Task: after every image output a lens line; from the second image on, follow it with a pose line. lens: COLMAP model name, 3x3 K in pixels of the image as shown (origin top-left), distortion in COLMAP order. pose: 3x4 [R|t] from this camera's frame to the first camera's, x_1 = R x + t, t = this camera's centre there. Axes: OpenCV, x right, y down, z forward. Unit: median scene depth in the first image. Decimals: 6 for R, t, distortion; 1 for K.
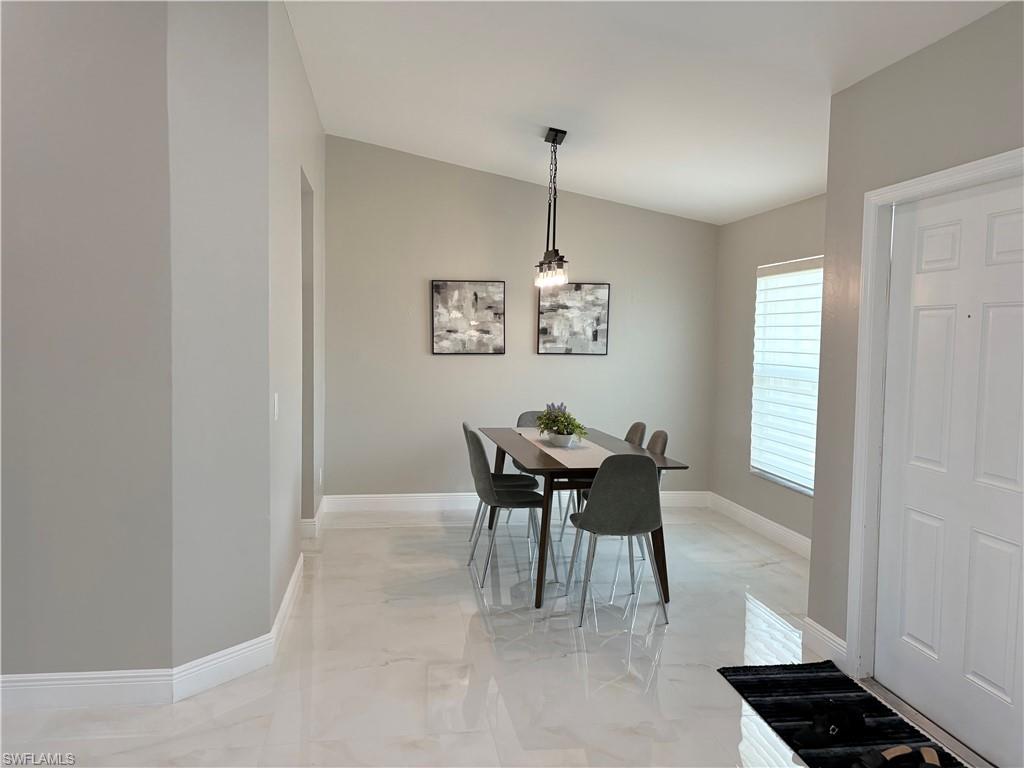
lens RADIAL K [[766.0, 0, 514.6], [0, 766.0, 377.7], [0, 0, 1]] dist [0.069822, -0.062926]
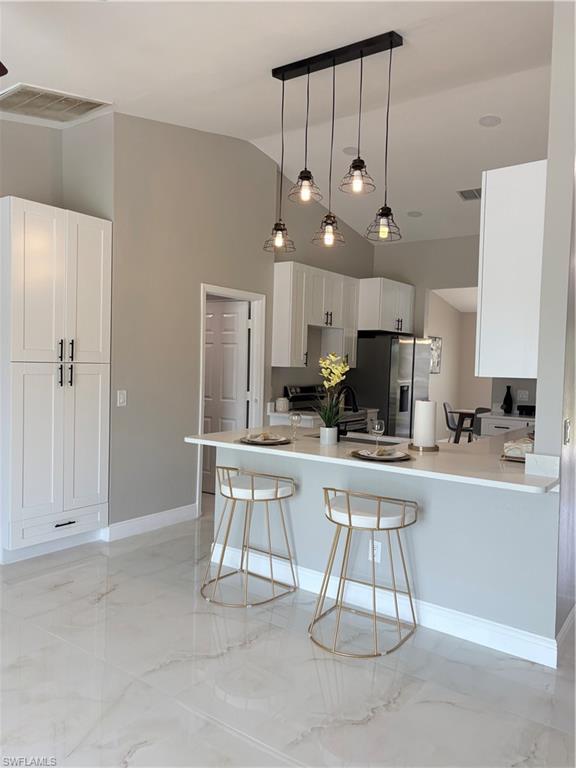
lens RADIAL K [[575.8, 0, 289.8], [0, 575.8, 388.4], [0, 0, 1]] dist [0.070293, -0.091940]
pose [[0.713999, -0.030457, 0.699484, -1.474474], [0.025317, 0.999523, 0.017679, -0.032119], [-0.699689, 0.005086, 0.714430, 0.228938]]
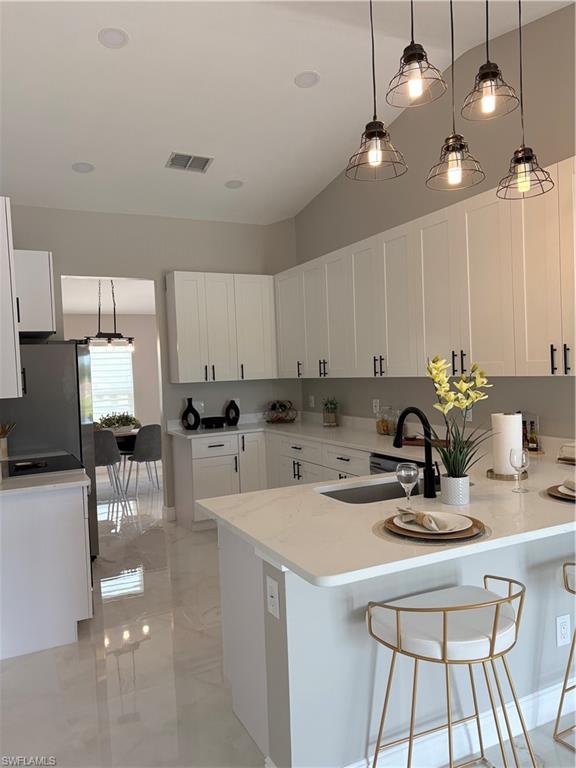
lens RADIAL K [[578.0, 0, 276.8], [0, 578.0, 385.9], [0, 0, 1]] dist [0.044707, -0.043736]
pose [[-0.281355, -0.036172, 0.958922, -1.339166], [0.092014, 0.993668, 0.064480, -0.079754], [-0.955182, 0.106376, -0.276246, 0.926756]]
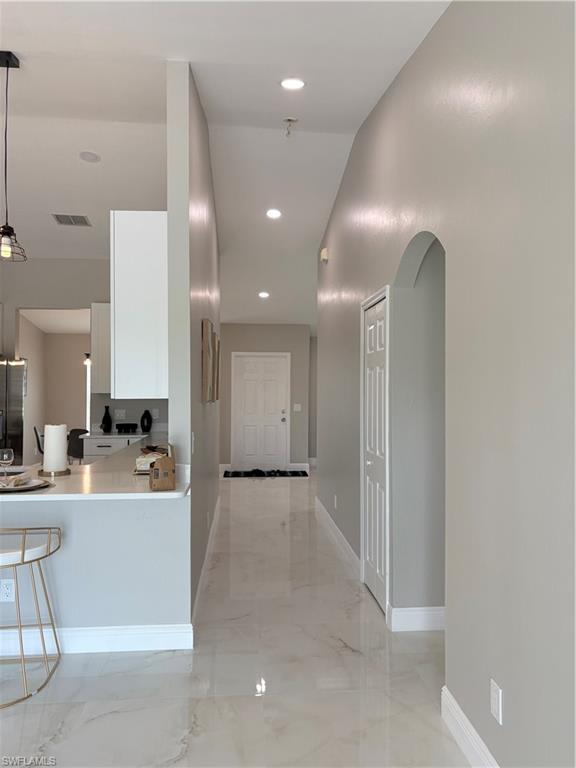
lens RADIAL K [[577.6, 0, 291.0], [0, 577.6, 382.5], [0, 0, 1]] dist [0.047515, -0.044769]
pose [[0.077893, -0.007943, 0.996930, -1.537561], [0.056387, 0.998403, 0.003549, -0.037685], [-0.995366, 0.055937, 0.078217, 0.272357]]
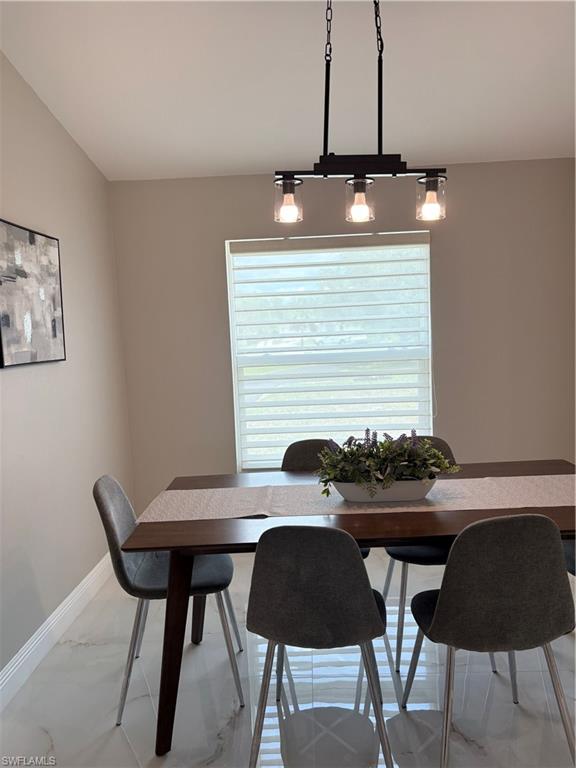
lens RADIAL K [[562.1, 0, 283.6], [0, 562.1, 388.1], [0, 0, 1]] dist [0.000874, 0.002292]
pose [[0.198272, -0.125611, 0.972065, -0.329482], [0.103816, 0.988867, 0.106607, -0.045143], [-0.974633, 0.079778, 0.209105, 0.897033]]
